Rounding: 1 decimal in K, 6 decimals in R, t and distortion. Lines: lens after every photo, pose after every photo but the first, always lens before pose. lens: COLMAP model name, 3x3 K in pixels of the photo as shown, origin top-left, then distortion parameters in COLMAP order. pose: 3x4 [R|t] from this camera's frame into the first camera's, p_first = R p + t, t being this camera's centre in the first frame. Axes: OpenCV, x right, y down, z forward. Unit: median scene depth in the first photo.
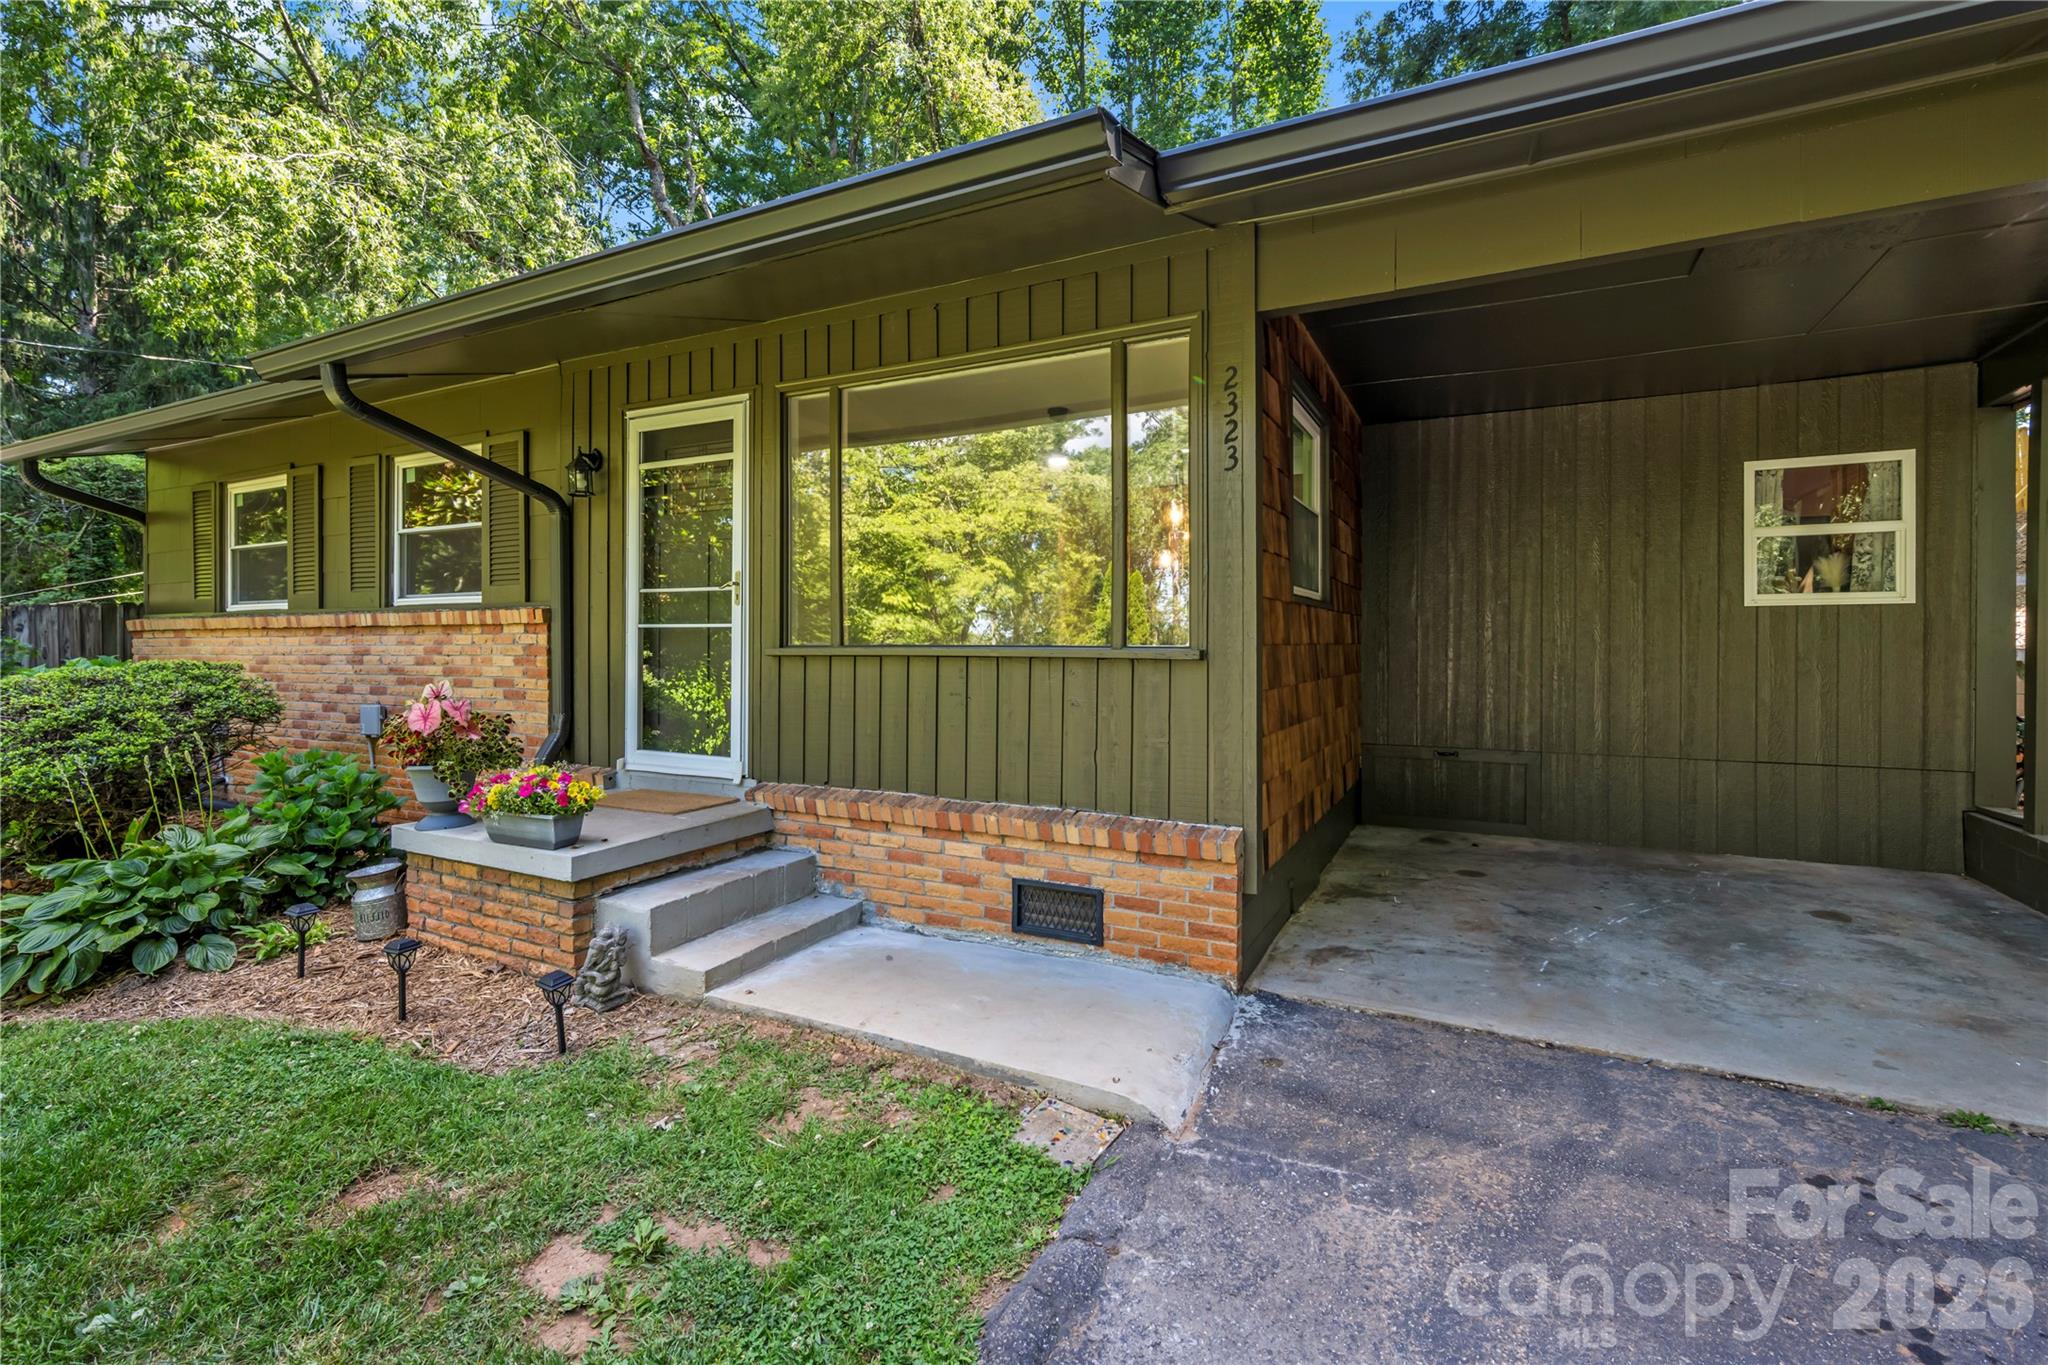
lens RADIAL K [[919.1, 0, 1023.6], [0, 919.1, 665.3], [0, 0, 1]] dist [0.000907, -0.001297]
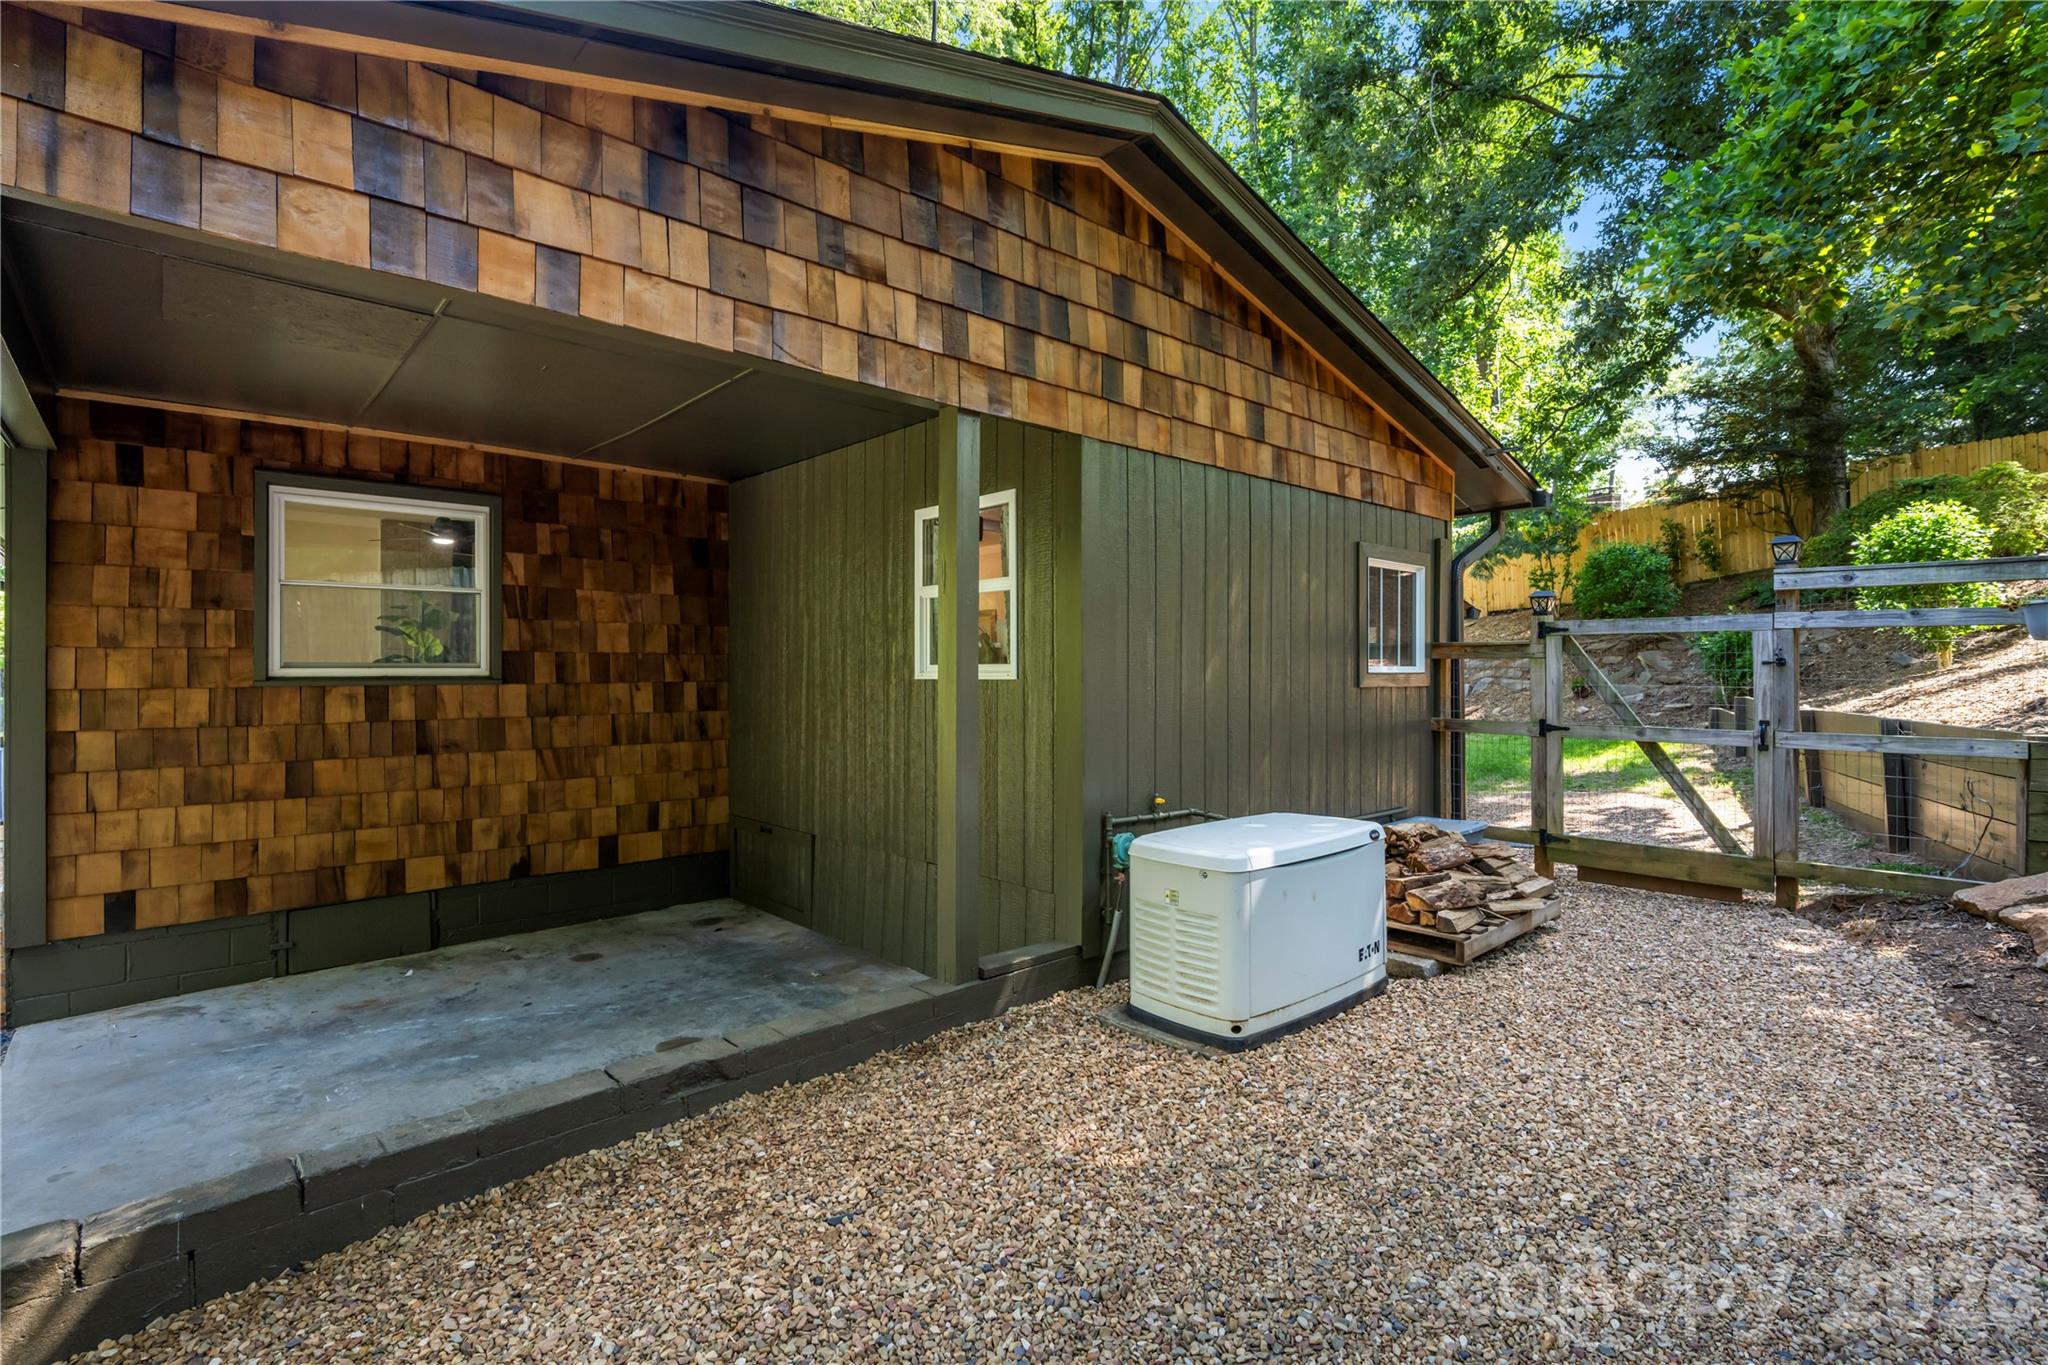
lens RADIAL K [[965.7, 0, 1023.6], [0, 965.7, 681.8], [0, 0, 1]] dist [-0.001639, -0.000295]
pose [[0.932196, -0.002176, -0.361948, 1.724458], [-0.002234, 0.999928, -0.011766, -0.073907], [0.361947, 0.011777, 0.932124, 0.285538]]
